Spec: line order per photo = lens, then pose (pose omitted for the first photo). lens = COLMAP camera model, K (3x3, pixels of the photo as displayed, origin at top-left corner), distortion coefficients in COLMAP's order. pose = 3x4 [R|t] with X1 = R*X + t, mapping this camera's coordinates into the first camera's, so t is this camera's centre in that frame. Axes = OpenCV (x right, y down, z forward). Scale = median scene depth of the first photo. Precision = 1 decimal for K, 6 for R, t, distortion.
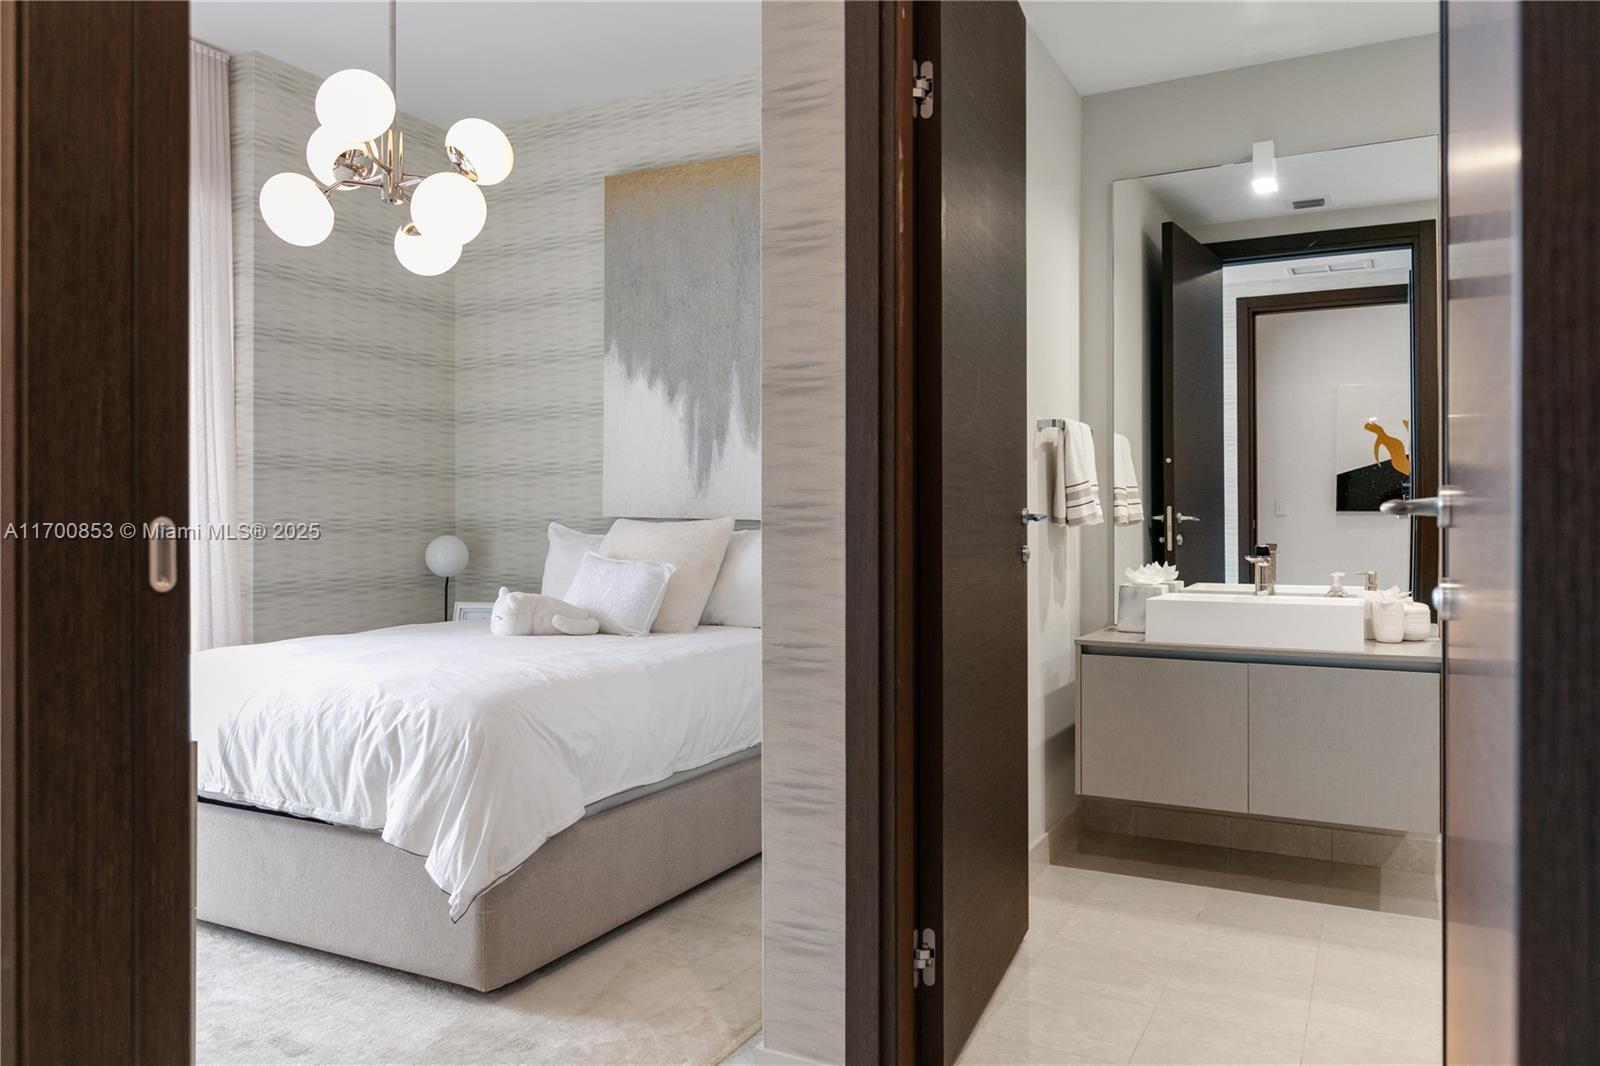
lens RADIAL K [[1110.0, 0, 801.6], [0, 1110.0, 528.0], [0, 0, 1]] dist [-0.005845, -0.001532]
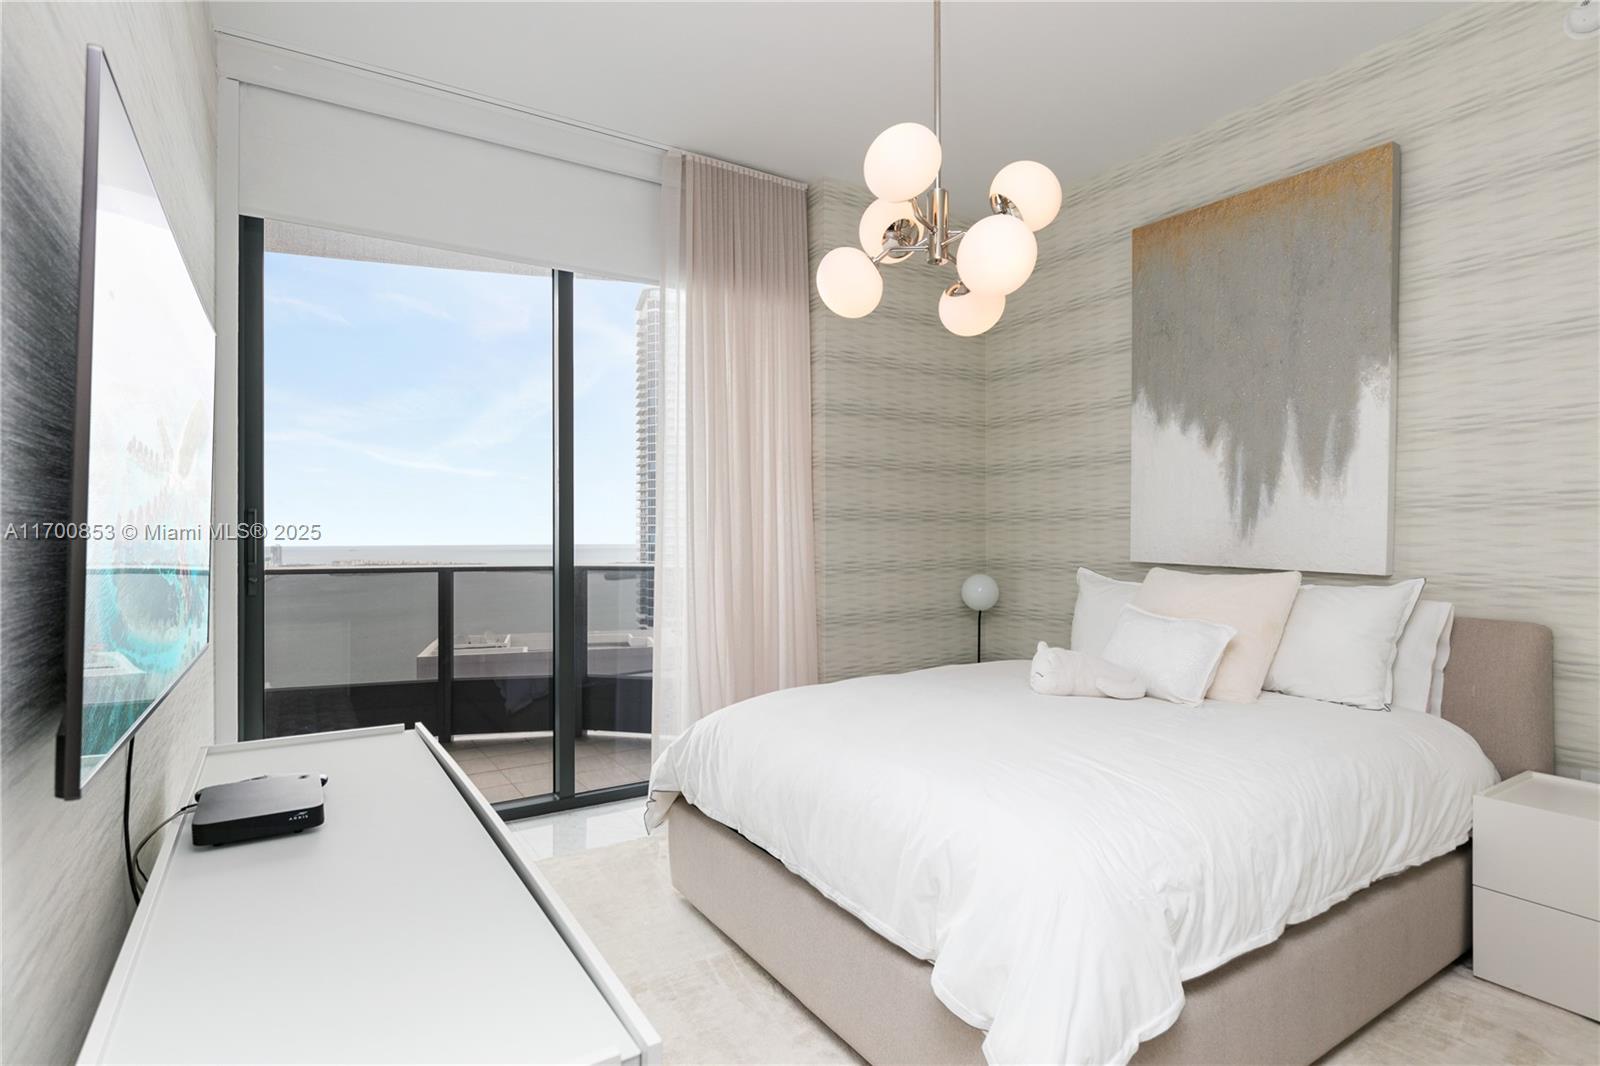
lens RADIAL K [[801.5, 0, 786.4], [0, 801.5, 531.2], [0, 0, 1]] dist [-0.001760, 0.000245]
pose [[0.863064, -0.004019, -0.505078, -0.084680], [-0.001949, 0.999934, -0.011287, -0.030984], [0.505090, 0.010726, 0.863000, 0.212448]]
